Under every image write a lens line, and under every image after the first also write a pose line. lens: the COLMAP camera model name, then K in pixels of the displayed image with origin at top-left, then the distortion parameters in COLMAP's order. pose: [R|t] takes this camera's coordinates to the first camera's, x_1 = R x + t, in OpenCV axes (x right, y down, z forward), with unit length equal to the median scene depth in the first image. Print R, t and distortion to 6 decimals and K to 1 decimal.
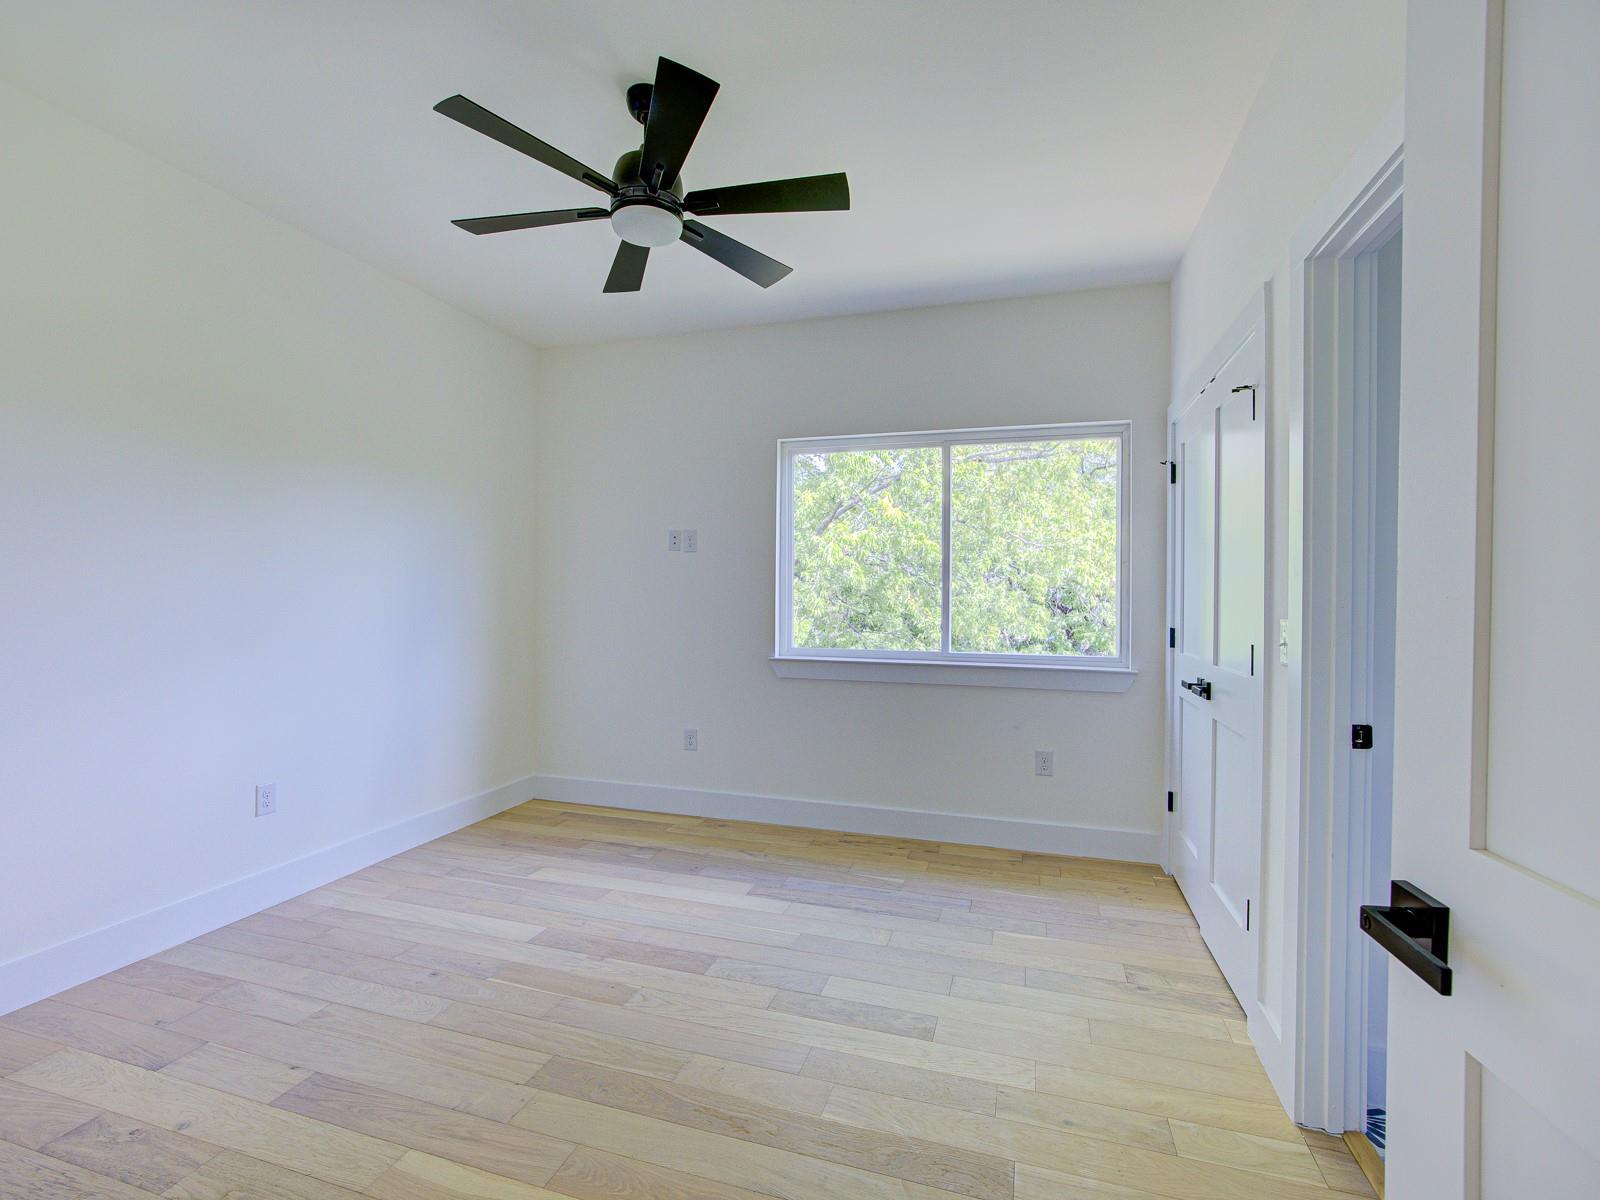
lens RADIAL K [[700.0, 0, 812.4], [0, 700.0, 595.7], [0, 0, 1]] dist [-0.043006, 0.014850]
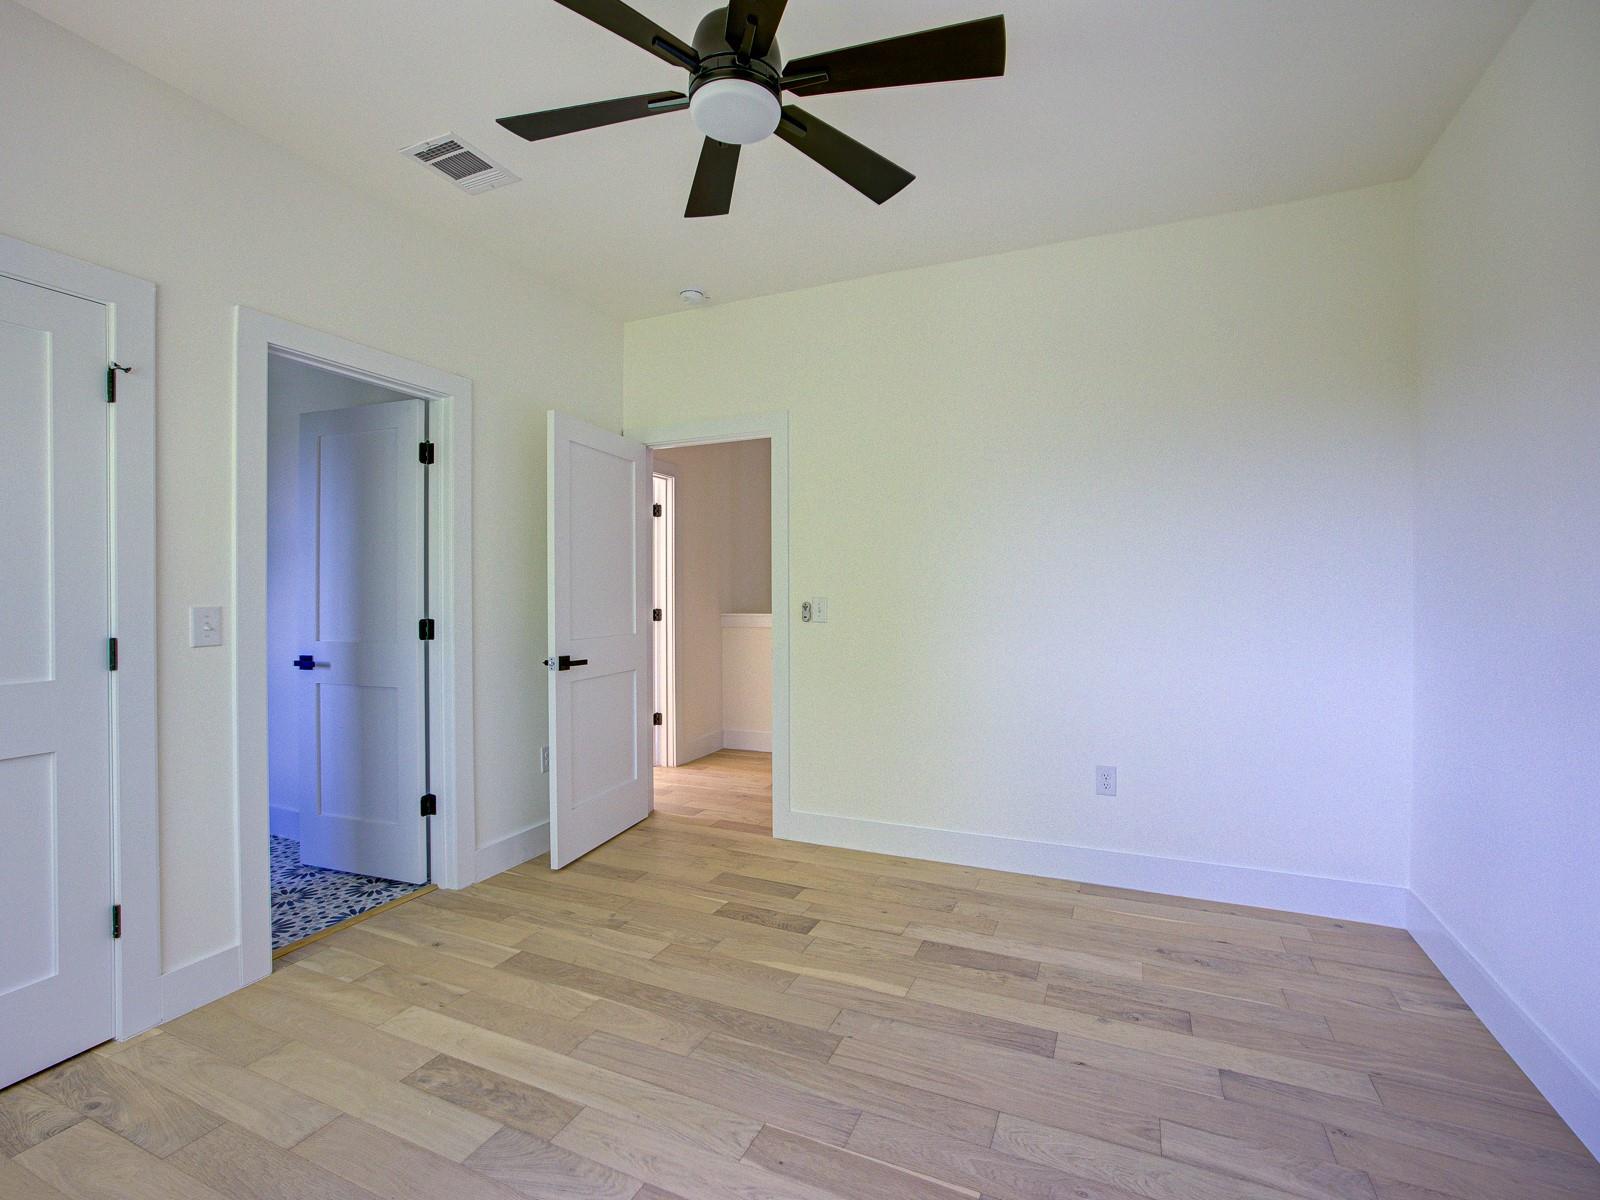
lens RADIAL K [[700.0, 0, 812.4], [0, 700.0, 595.7], [0, 0, 1]] dist [-0.043006, 0.014850]
pose [[-0.991897, -0.007231, 0.126836, -0.465057], [-0.006011, 0.999932, 0.010000, -0.002009], [-0.126899, 0.009157, -0.991873, 1.923358]]
